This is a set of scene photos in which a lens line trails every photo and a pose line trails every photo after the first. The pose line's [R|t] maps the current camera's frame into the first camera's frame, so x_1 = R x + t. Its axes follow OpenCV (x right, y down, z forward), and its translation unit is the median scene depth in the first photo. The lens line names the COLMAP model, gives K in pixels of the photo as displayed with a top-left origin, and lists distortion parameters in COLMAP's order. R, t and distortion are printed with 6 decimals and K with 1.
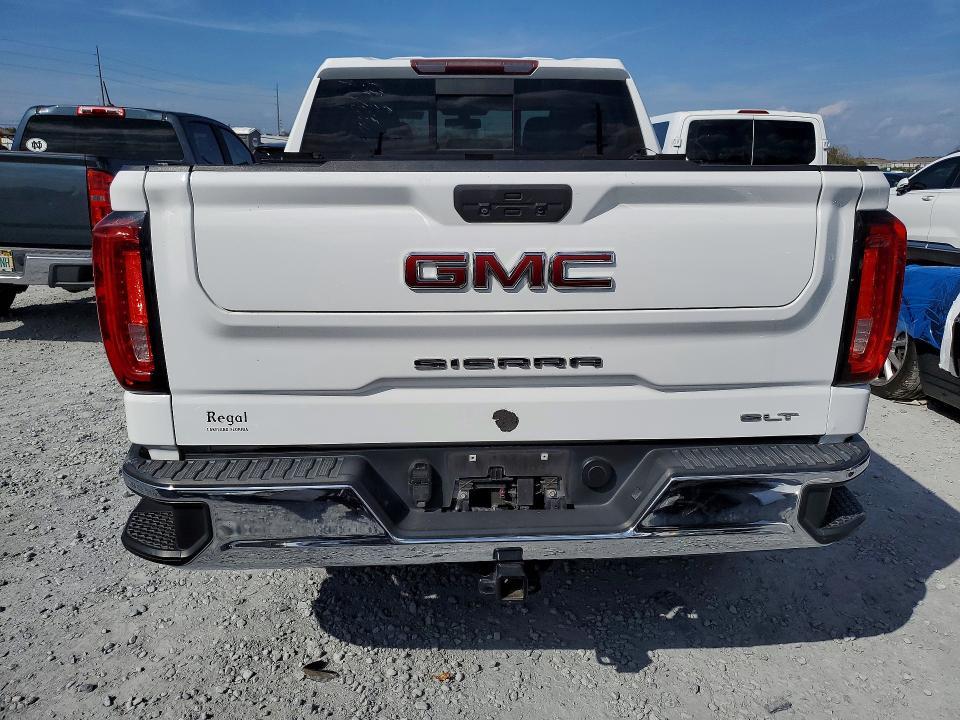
lens RADIAL K [[774.7, 0, 476.1], [0, 774.7, 357.4], [0, 0, 1]] dist [0.002949, 0.022319]
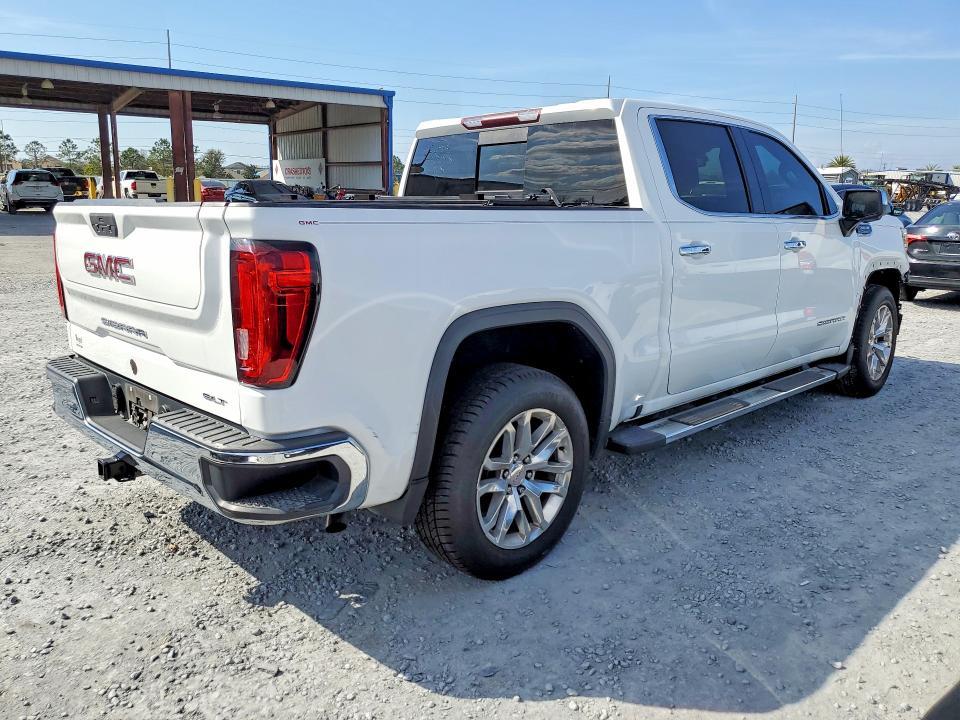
lens RADIAL K [[774.7, 0, 476.5], [0, 774.7, 351.6], [0, 0, 1]] dist [0.002949, 0.022319]
pose [[0.641777, 0.143460, -0.753353, 1.172767], [-0.189375, 0.981571, 0.025592, -0.082671], [0.743141, 0.126242, 0.657118, 0.355754]]
